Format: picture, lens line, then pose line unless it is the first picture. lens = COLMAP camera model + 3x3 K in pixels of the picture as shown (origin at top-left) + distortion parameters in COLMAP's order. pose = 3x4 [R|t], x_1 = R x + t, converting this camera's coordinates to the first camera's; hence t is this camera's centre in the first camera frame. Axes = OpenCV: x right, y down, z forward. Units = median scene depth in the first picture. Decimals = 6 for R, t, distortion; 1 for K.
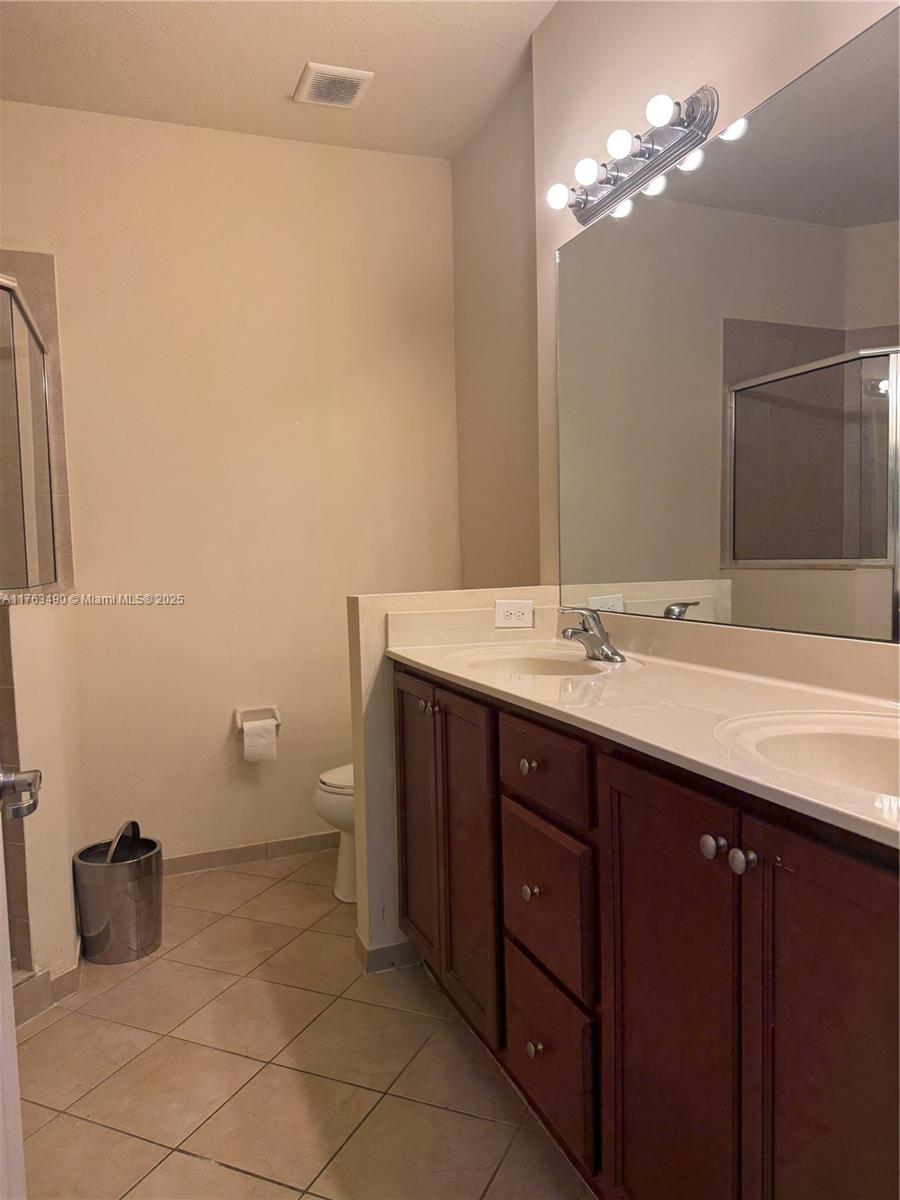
lens RADIAL K [[880.9, 0, 450.0], [0, 880.9, 600.0], [0, 0, 1]] dist [-0.002188, -0.001960]
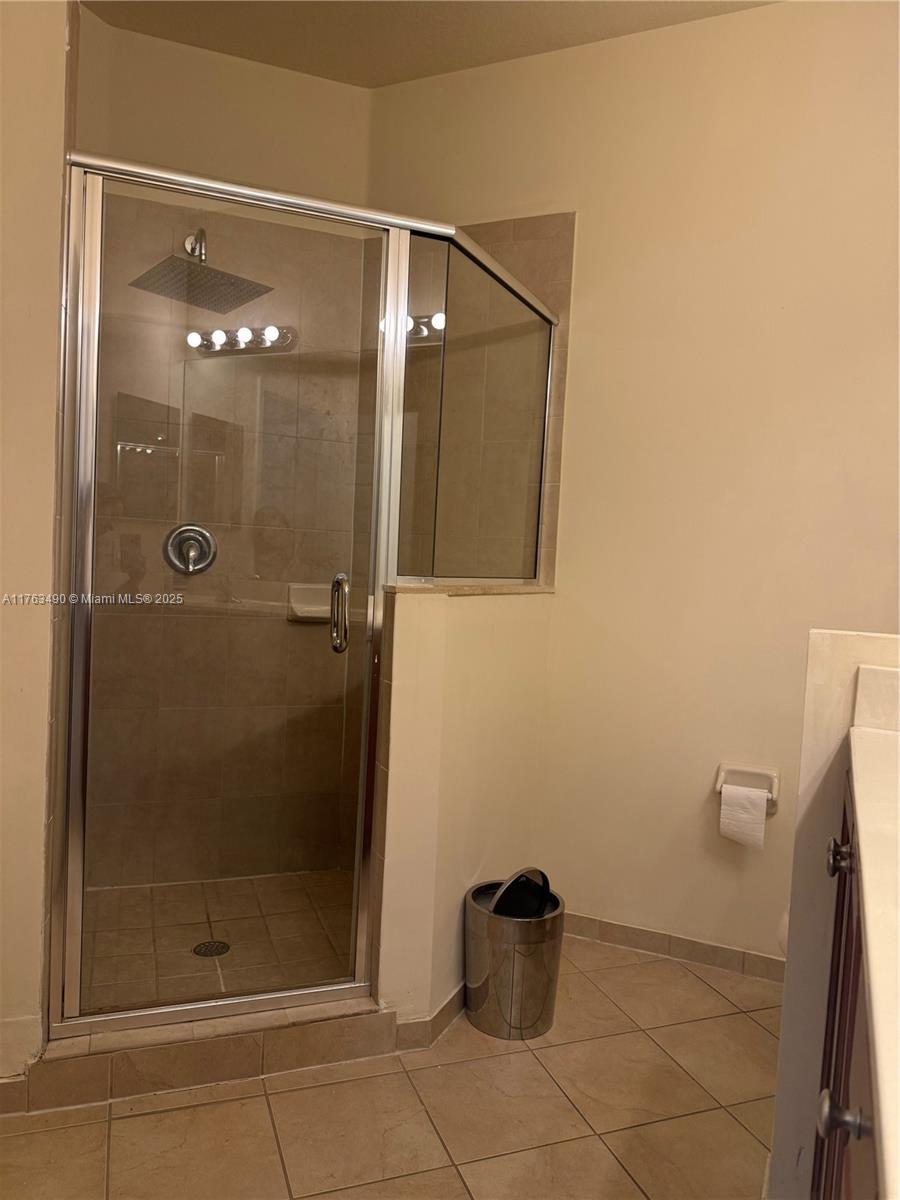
lens RADIAL K [[858.7, 0, 450.0], [0, 858.7, 600.0], [0, 0, 1]] dist [0.021180, -0.004322]
pose [[0.700218, 0.099940, -0.706900, 0.123485], [-0.117587, 0.992775, 0.023880, -0.009822], [0.704179, 0.066401, 0.706910, 0.338794]]
